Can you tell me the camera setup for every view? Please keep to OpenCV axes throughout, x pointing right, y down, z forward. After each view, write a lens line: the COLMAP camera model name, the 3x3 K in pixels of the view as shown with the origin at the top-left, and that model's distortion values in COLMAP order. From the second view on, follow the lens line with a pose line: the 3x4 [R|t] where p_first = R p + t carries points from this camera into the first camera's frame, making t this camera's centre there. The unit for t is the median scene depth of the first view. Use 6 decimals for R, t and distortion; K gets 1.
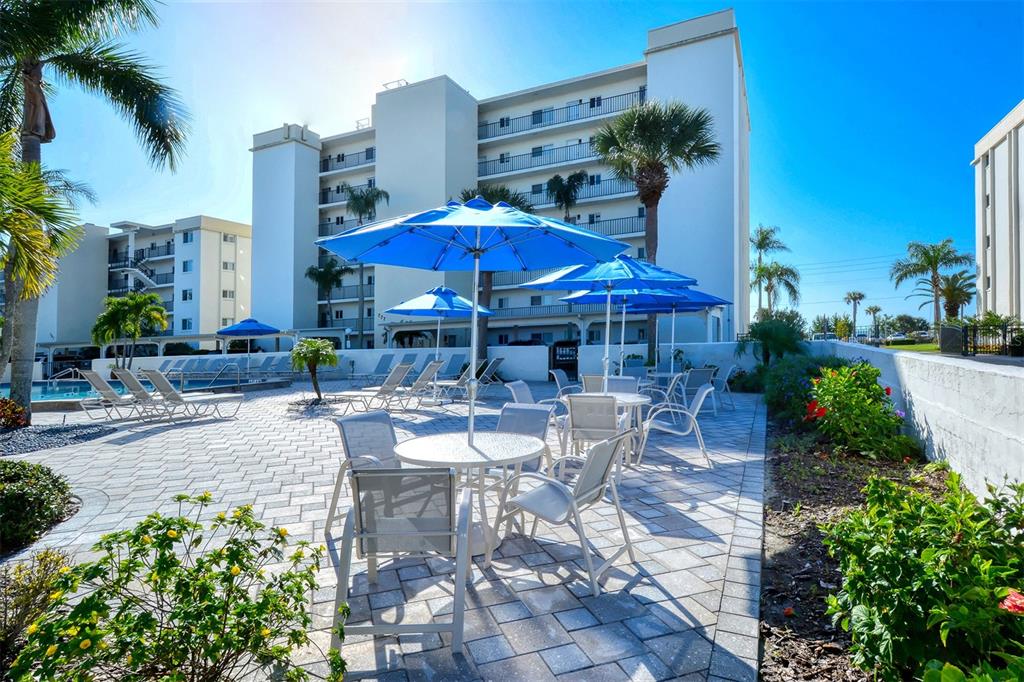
lens RADIAL K [[550.9, 0, 520.7], [0, 550.9, 323.8], [0, 0, 1]] dist [0.005011, 0.000713]
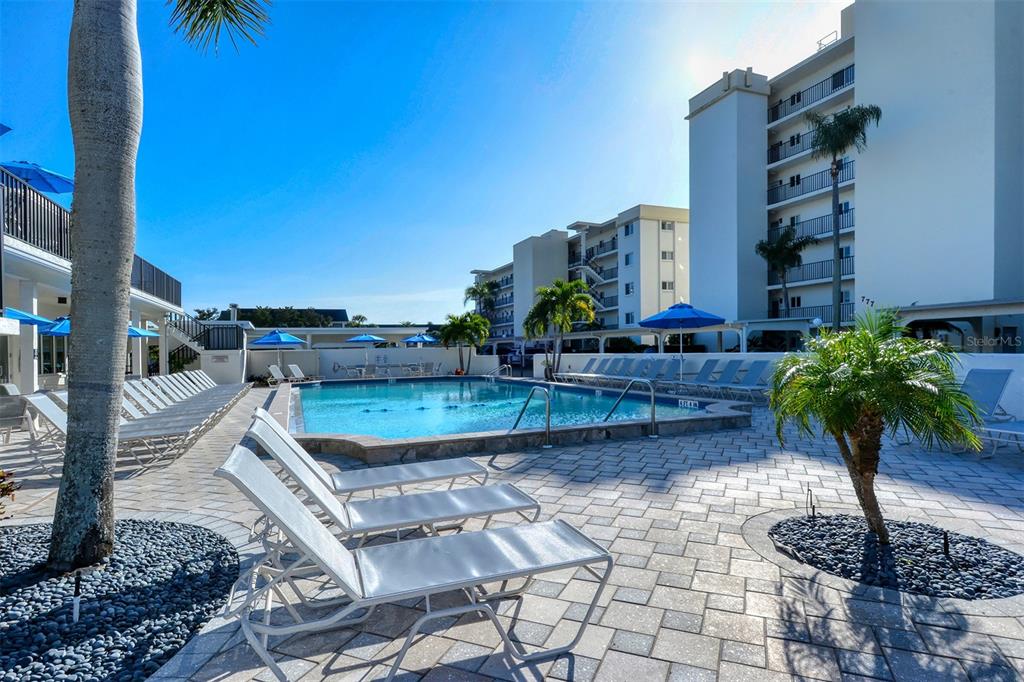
lens RADIAL K [[550.9, 0, 520.7], [0, 550.9, 323.8], [0, 0, 1]] dist [0.005011, 0.000713]
pose [[0.725600, -0.010947, -0.688030, -0.078489], [0.017938, 0.999835, 0.003009, 0.004916], [0.687883, -0.014525, 0.725676, 0.172723]]
